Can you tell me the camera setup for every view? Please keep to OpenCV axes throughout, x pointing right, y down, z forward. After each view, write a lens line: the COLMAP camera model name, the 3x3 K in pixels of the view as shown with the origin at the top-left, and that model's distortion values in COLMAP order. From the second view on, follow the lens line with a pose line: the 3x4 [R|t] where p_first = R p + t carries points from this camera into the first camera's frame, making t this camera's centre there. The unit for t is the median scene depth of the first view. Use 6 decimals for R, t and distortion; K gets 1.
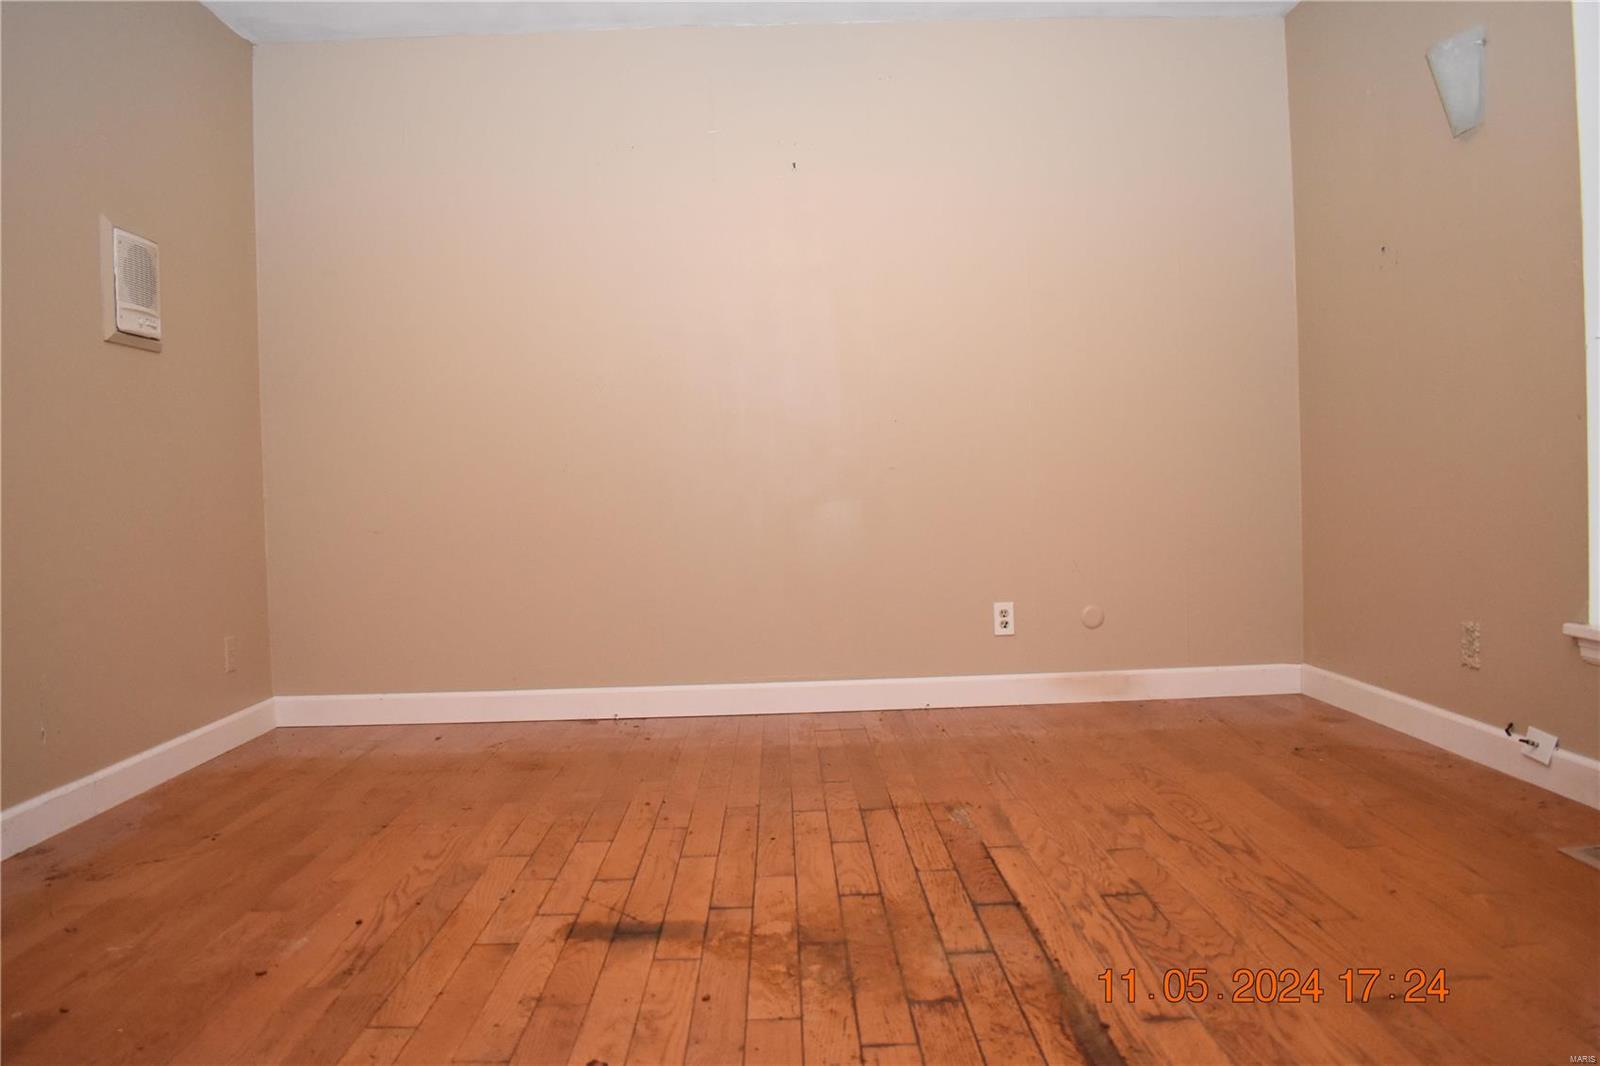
lens RADIAL K [[1248.7, 0, 799.8], [0, 1248.7, 528.4], [0, 0, 1]] dist [-0.093956, 0.015130]
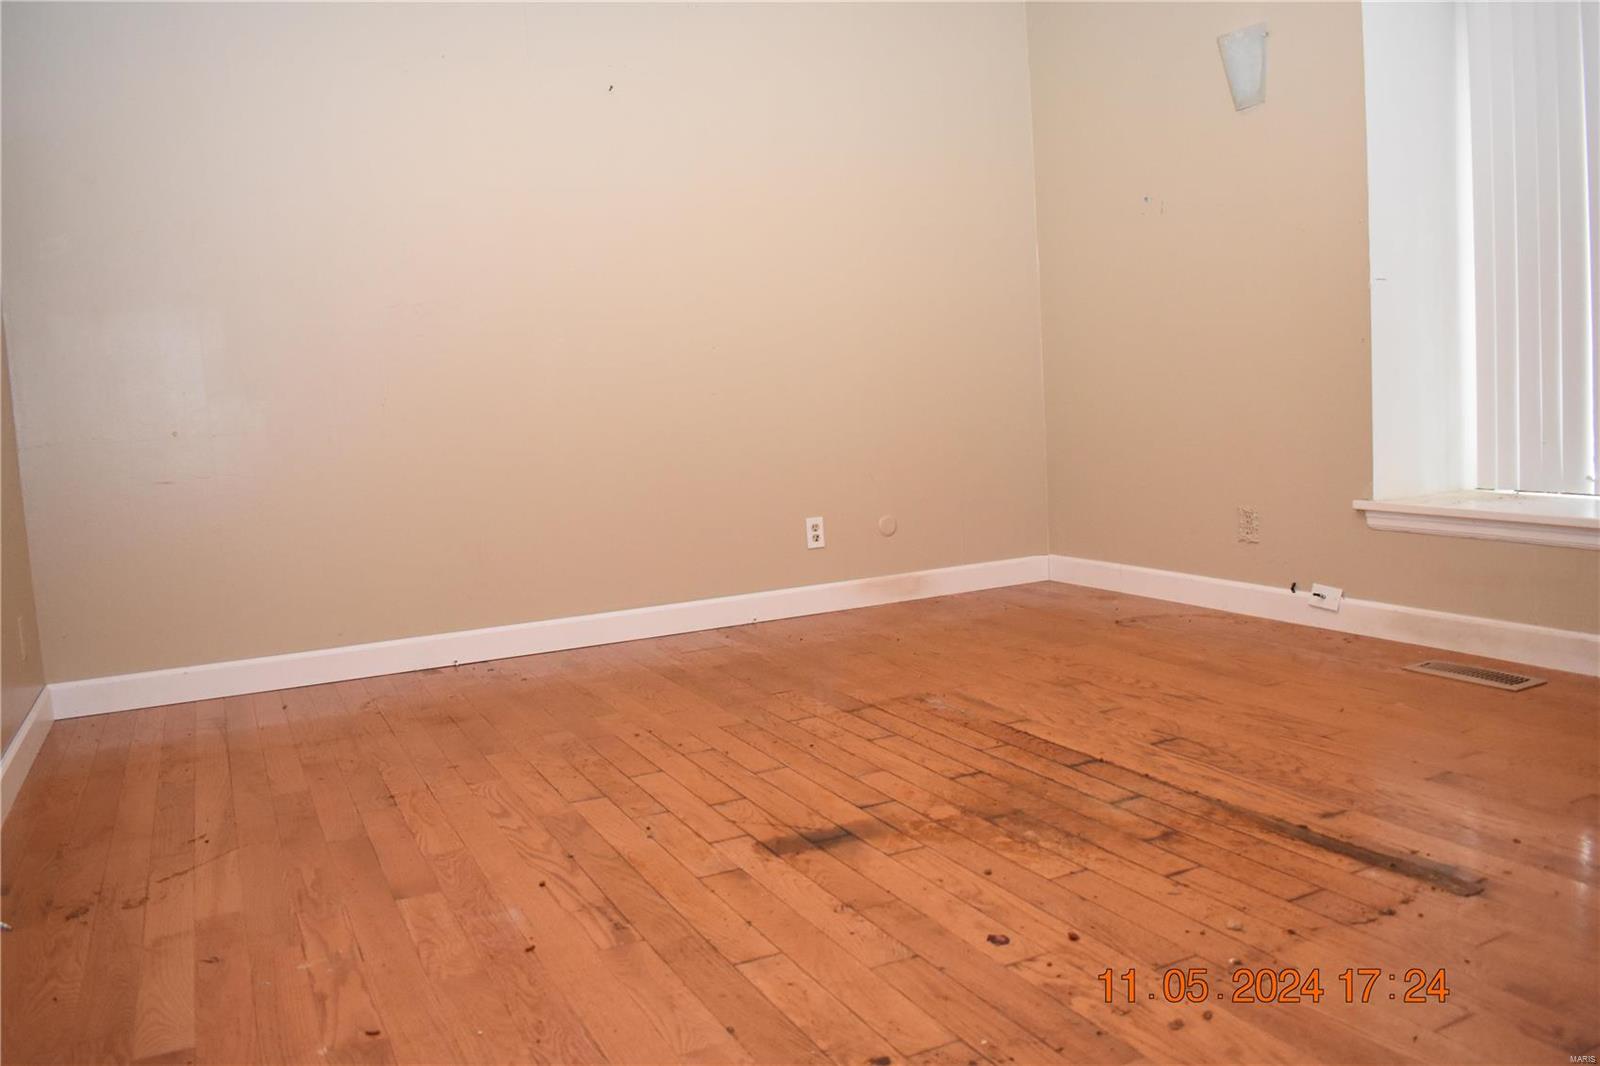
lens RADIAL K [[1248.7, 0, 802.2], [0, 1248.7, 533.7], [0, 0, 1]] dist [-0.093956, 0.015130]
pose [[0.903855, -0.067955, 0.422408, -0.542066], [0.042322, 0.996664, 0.069780, -0.002961], [-0.425740, -0.045194, 0.903716, 0.069883]]
